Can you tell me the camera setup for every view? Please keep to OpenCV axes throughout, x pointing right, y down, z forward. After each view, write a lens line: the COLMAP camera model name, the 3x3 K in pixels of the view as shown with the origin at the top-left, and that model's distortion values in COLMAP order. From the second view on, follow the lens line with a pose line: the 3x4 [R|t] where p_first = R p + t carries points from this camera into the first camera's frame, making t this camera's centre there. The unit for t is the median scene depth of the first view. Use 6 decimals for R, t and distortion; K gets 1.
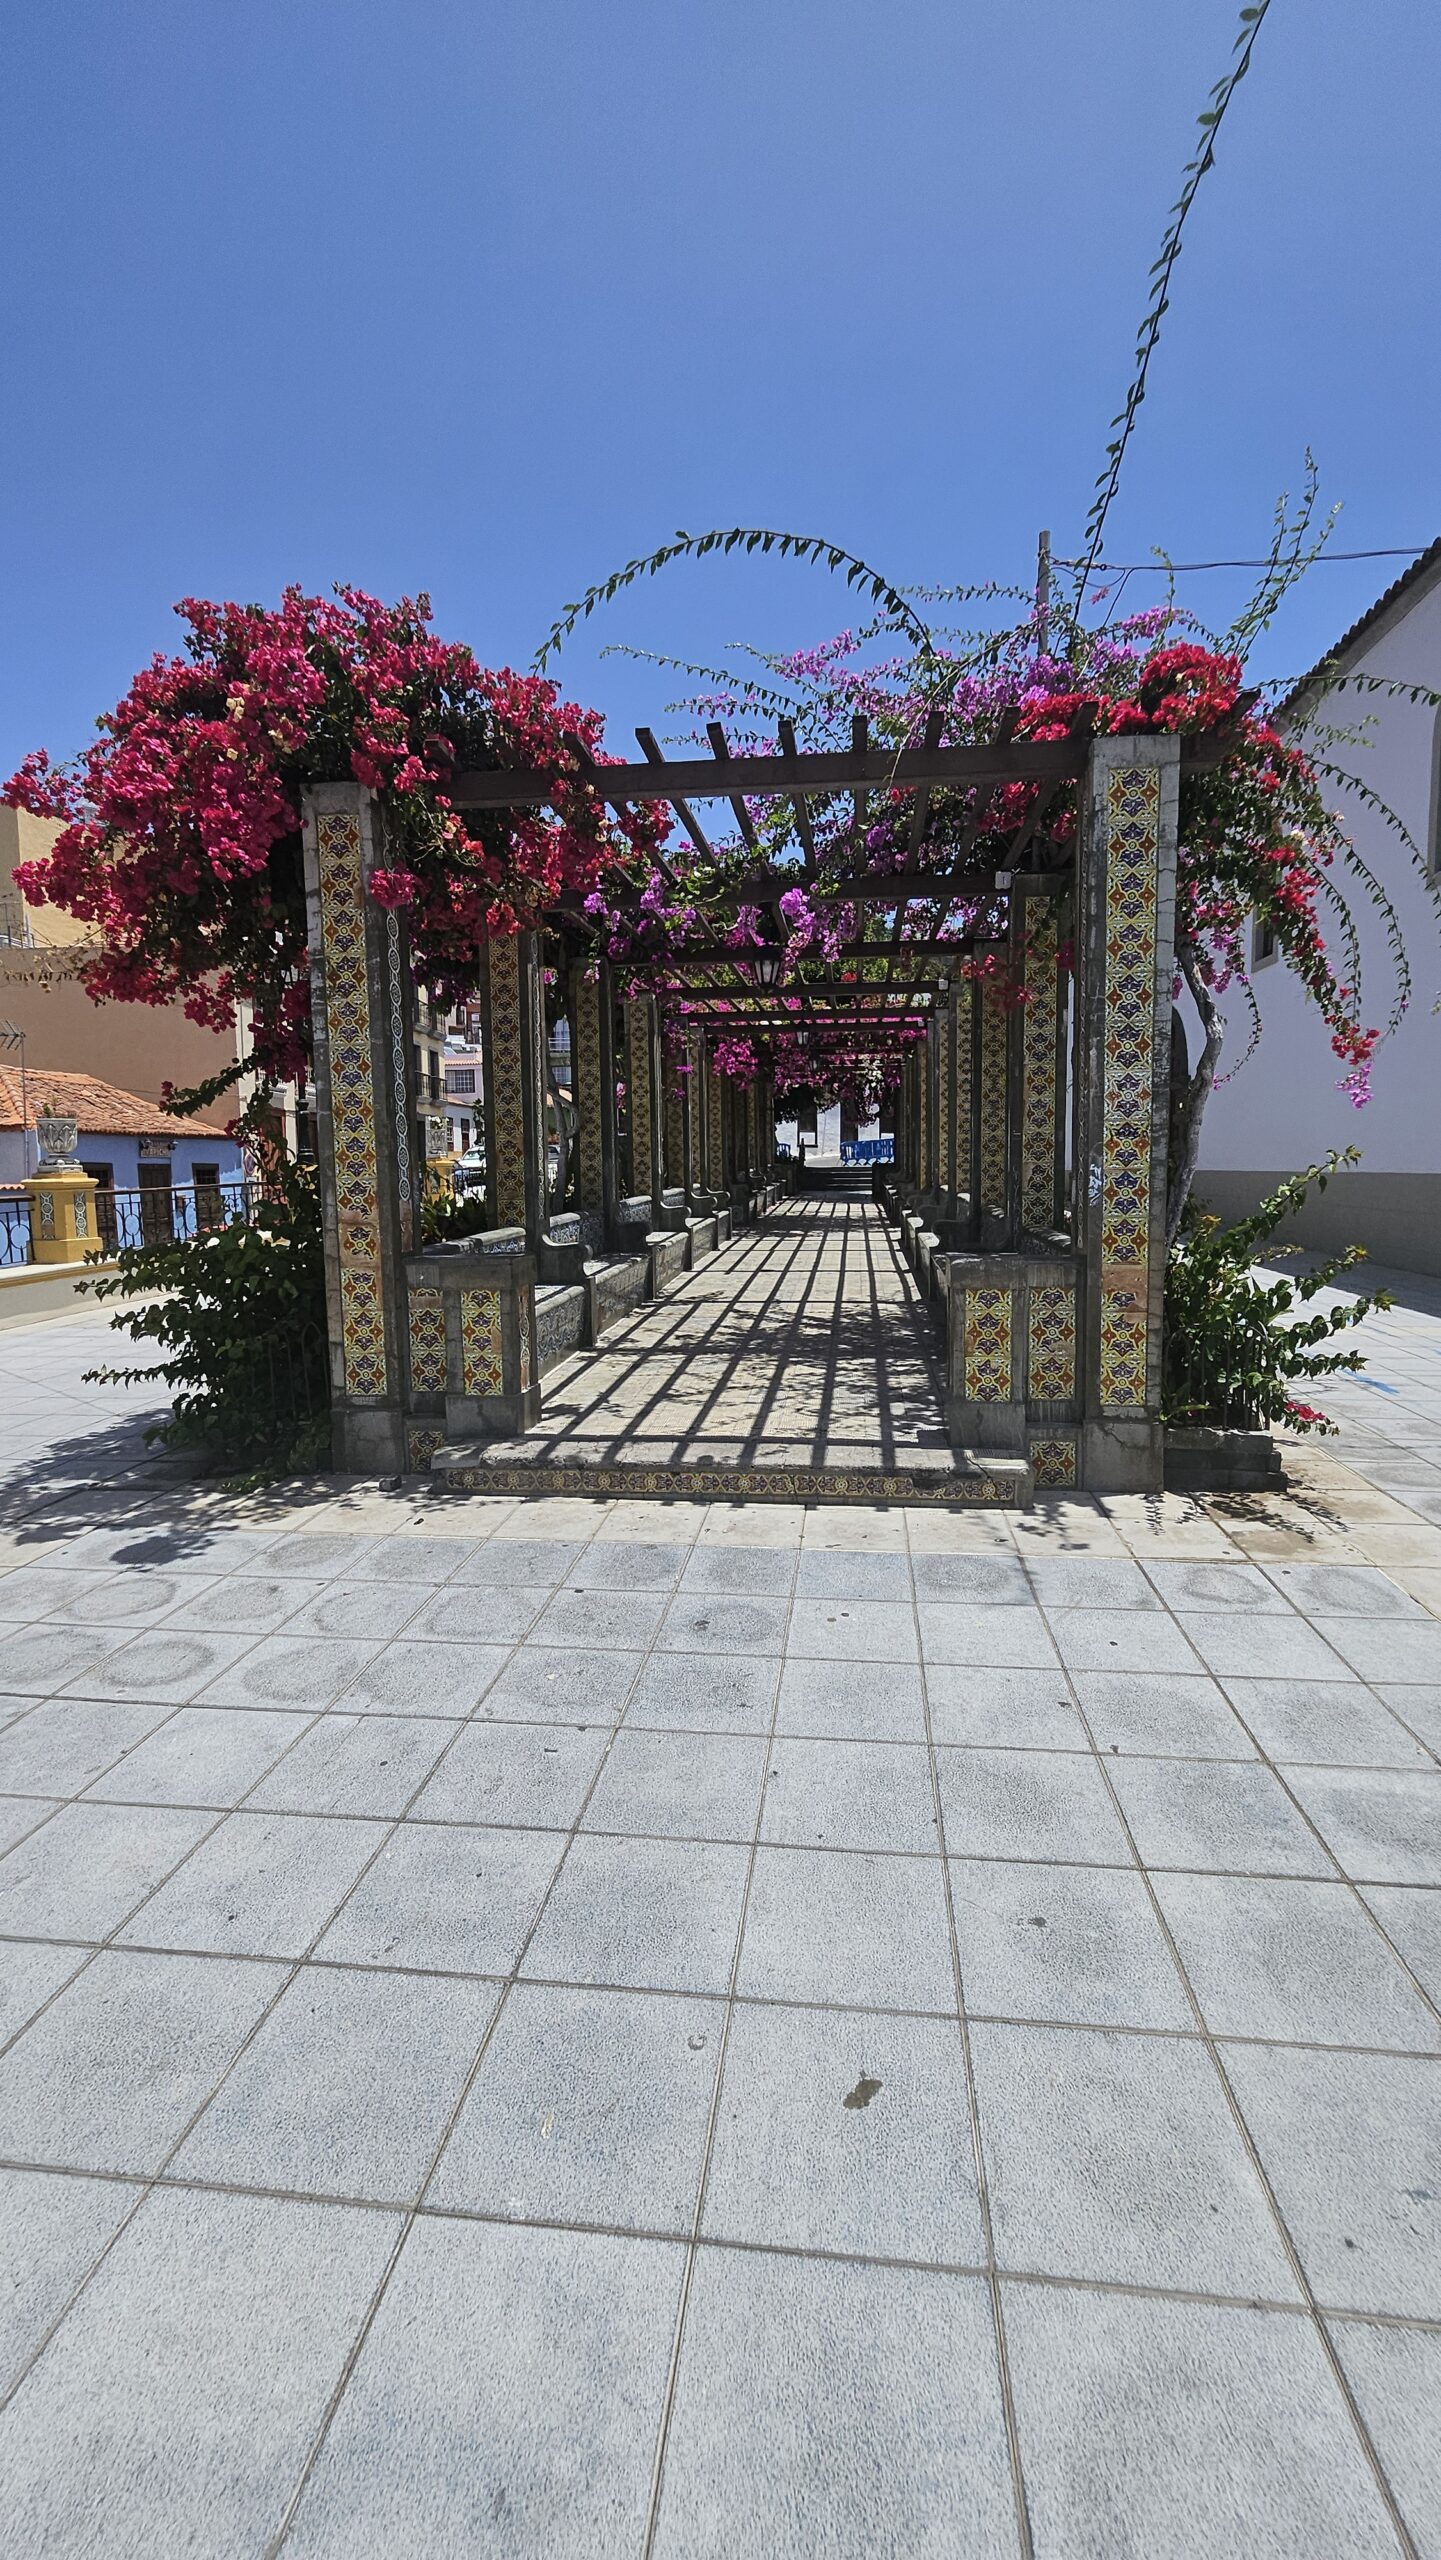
lens RADIAL K [[1007.8, 0, 730.6], [0, 1007.8, 1267.4], [0, 0, 1]] dist [-0.001792, -0.000222]
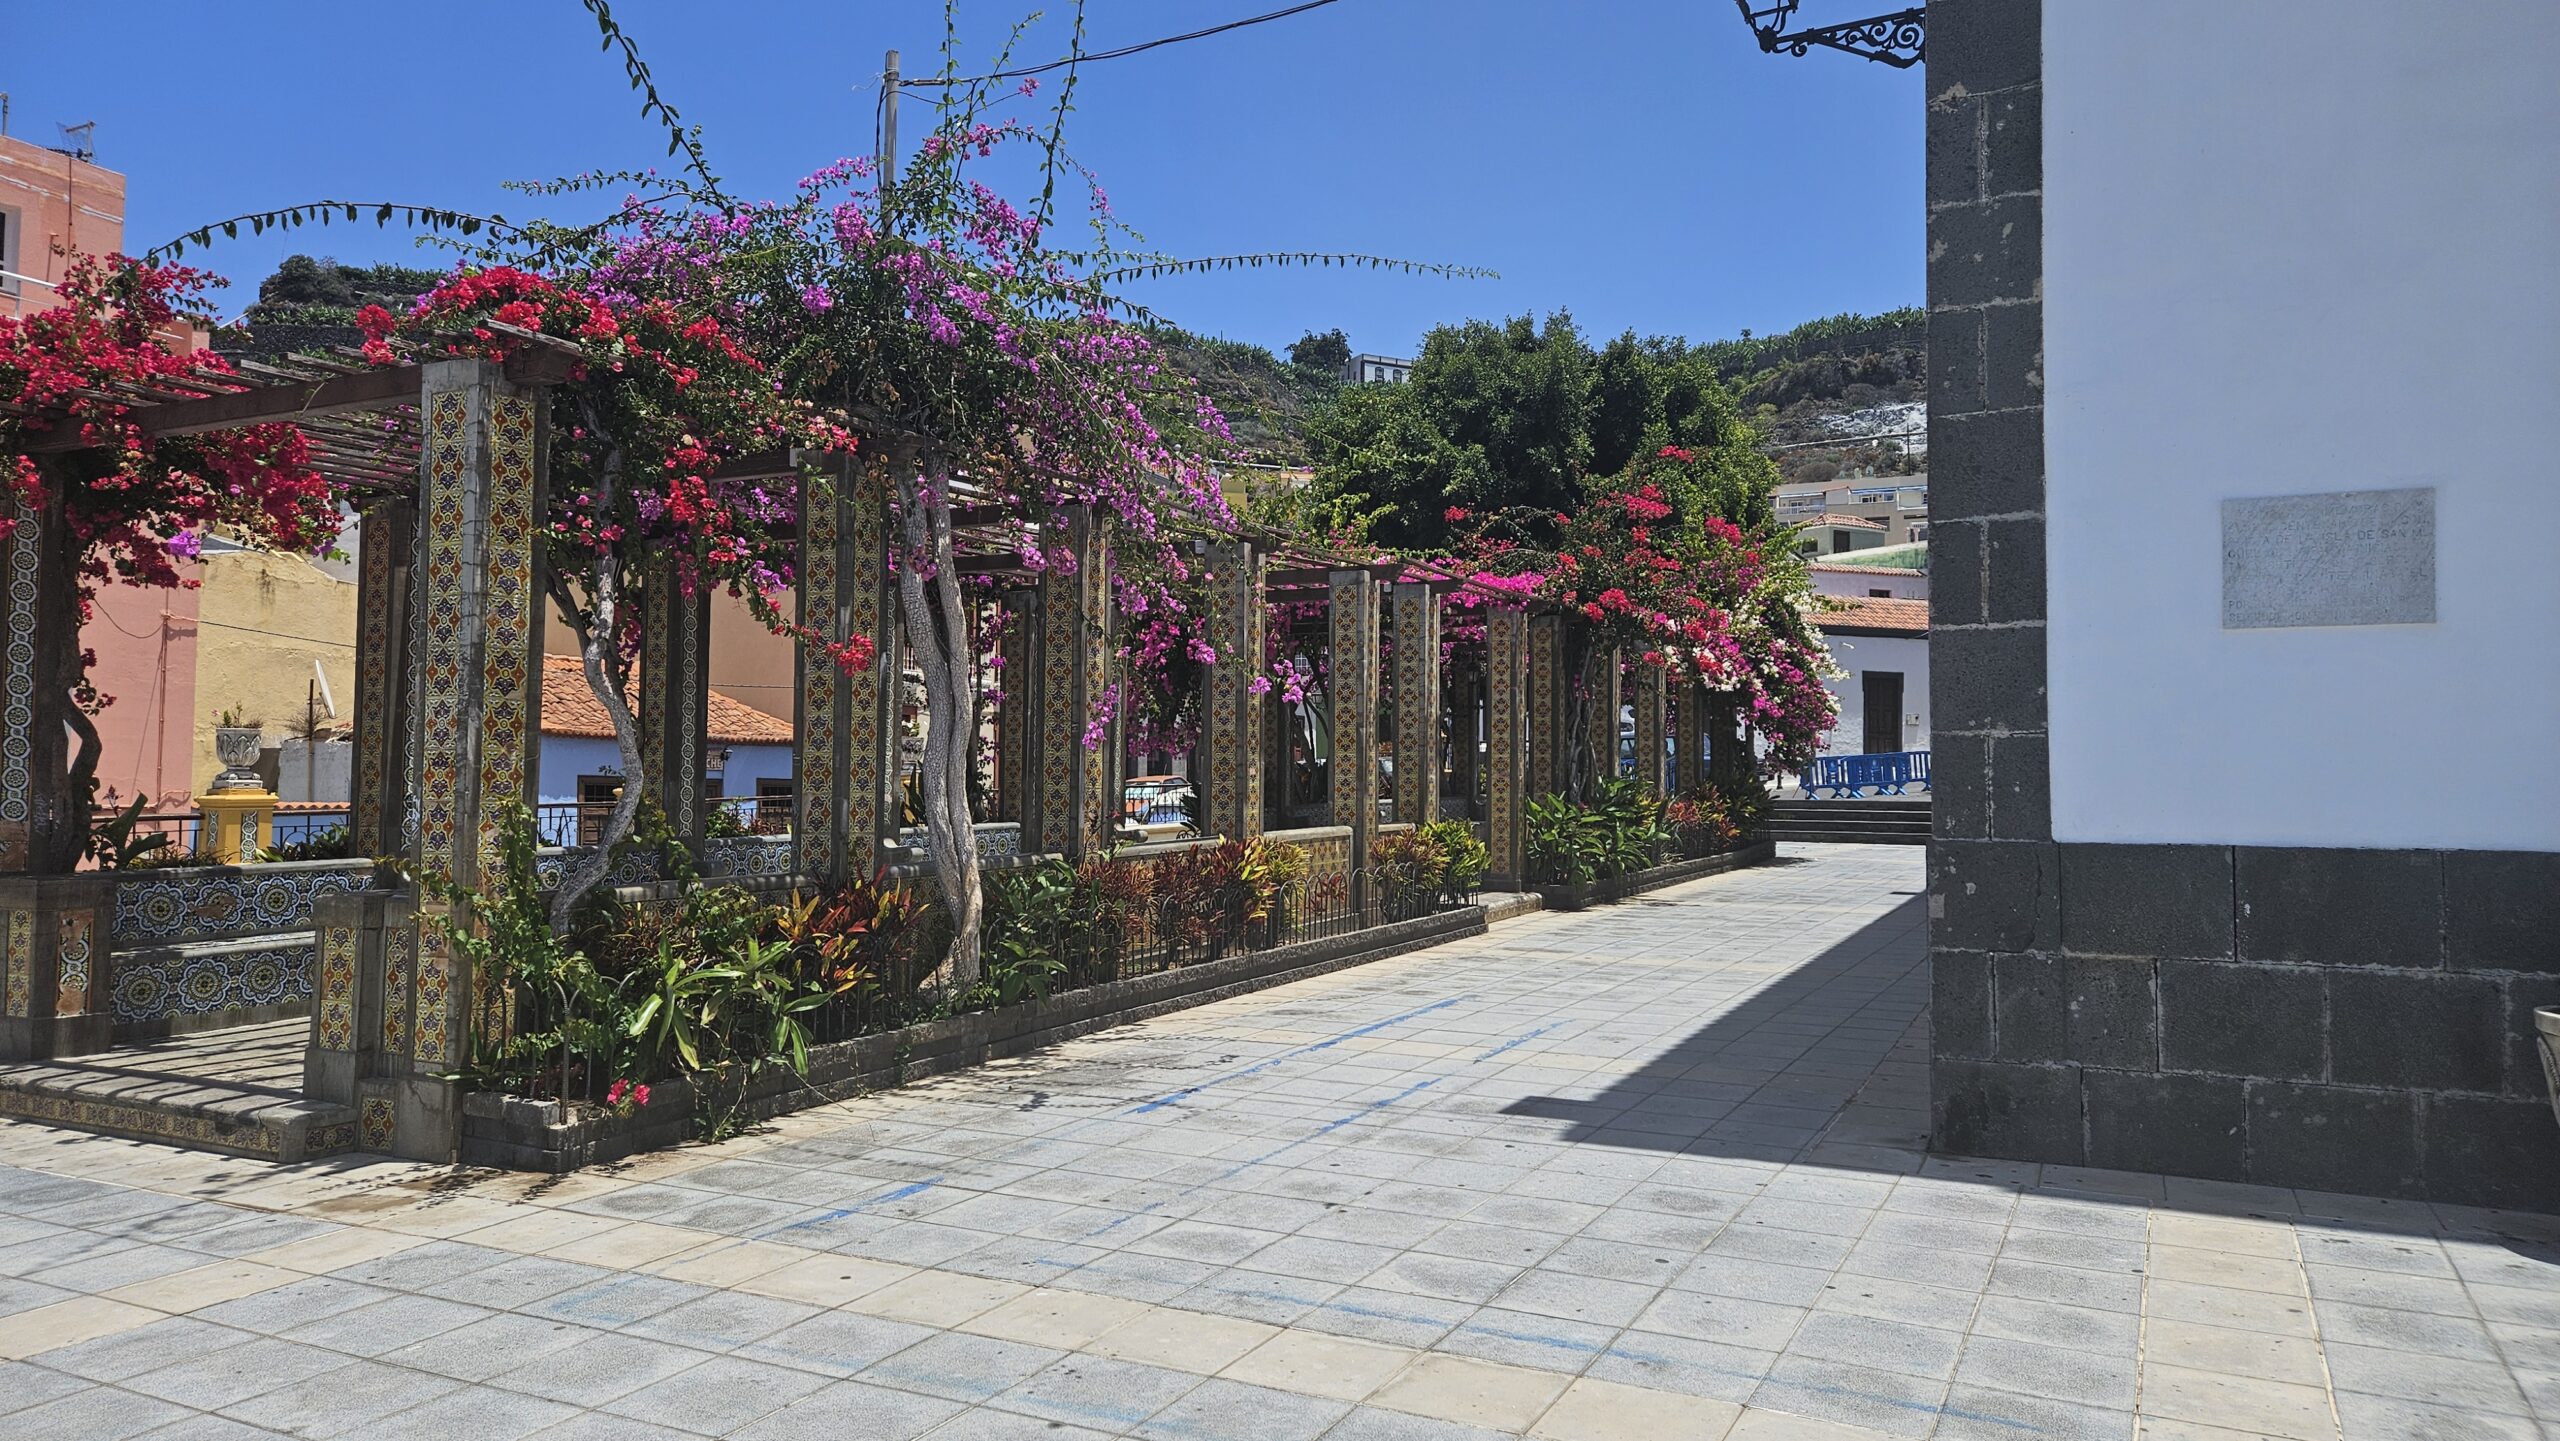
lens RADIAL K [[1663.6, 0, 1280.0], [0, 1663.6, 720.5], [0, 0, 1]] dist [0.005691, 0.000152]
pose [[0.944971, 0.001043, -0.327153, 1.600595], [-0.047226, 0.989956, -0.133255, -0.003087], [0.323728, 0.141372, 0.935529, -0.195129]]
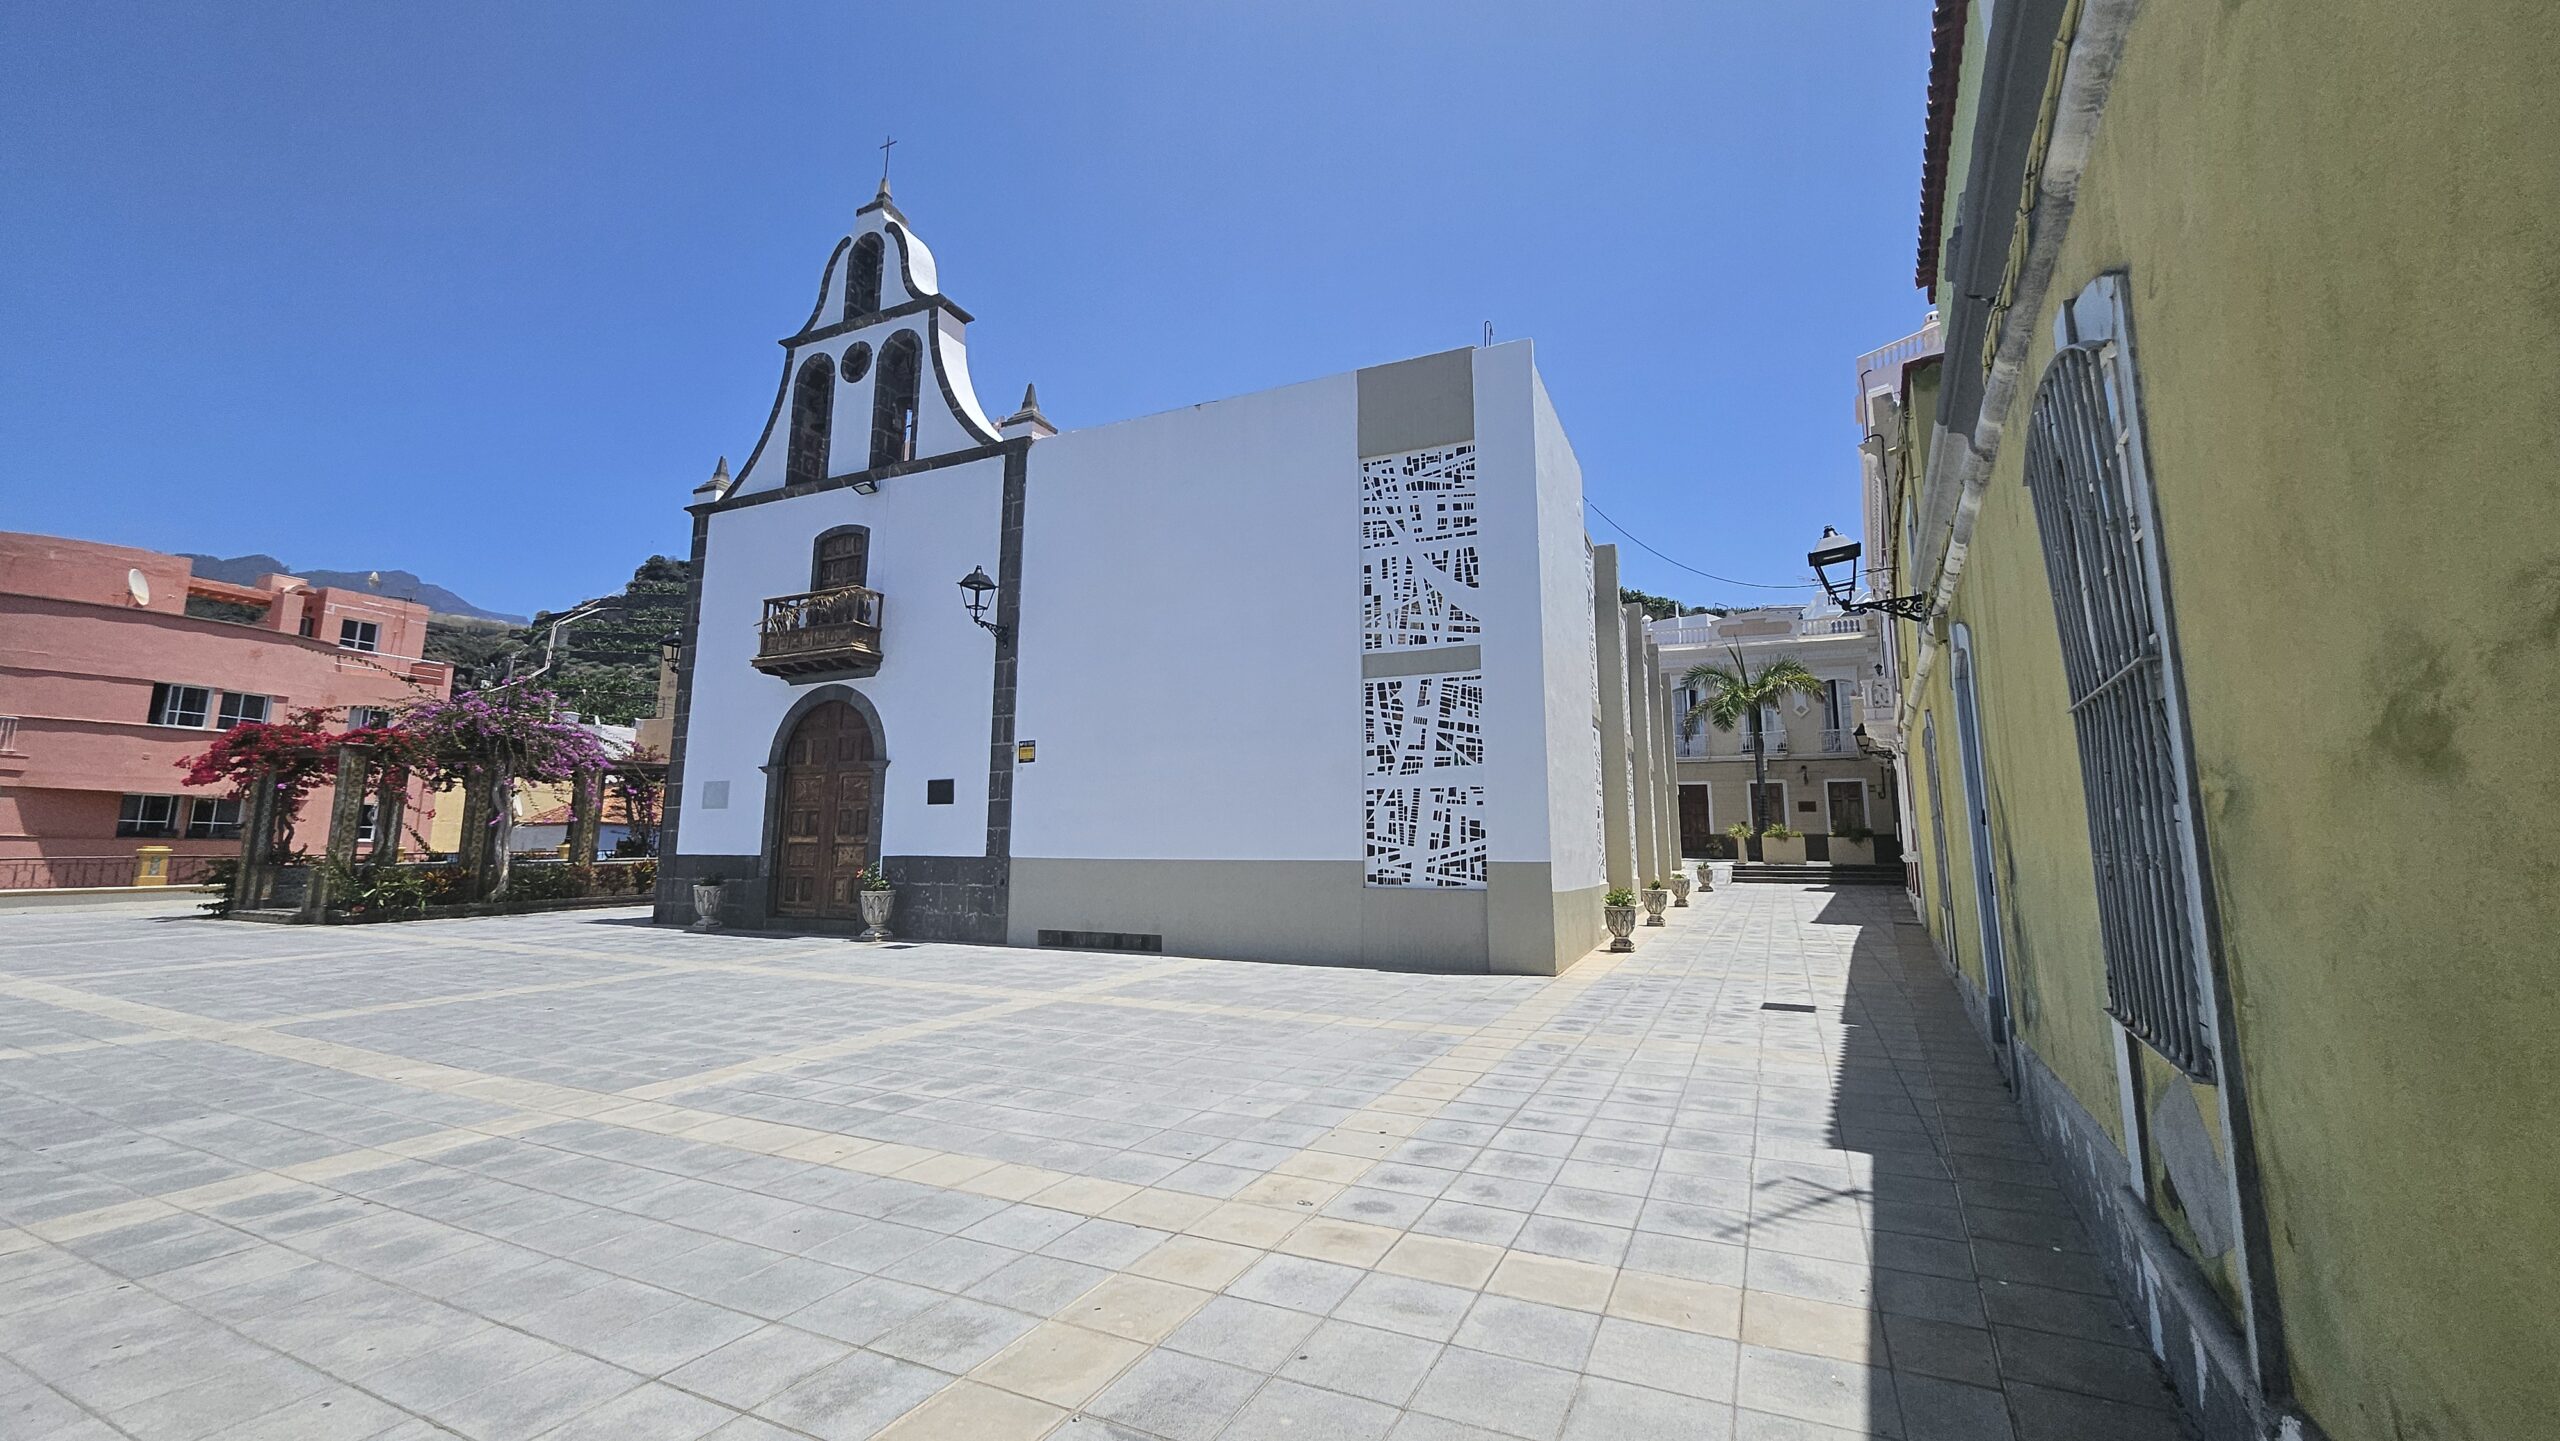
lens RADIAL K [[1007.8, 0, 1270.4], [0, 1007.8, 696.6], [0, 0, 1]] dist [-0.001792, -0.000222]
pose [[0.943752, -0.034691, -0.328830, 5.356192], [-0.049484, 0.968463, -0.244193, 0.128492], [0.326931, 0.246729, 0.912272, -1.663113]]
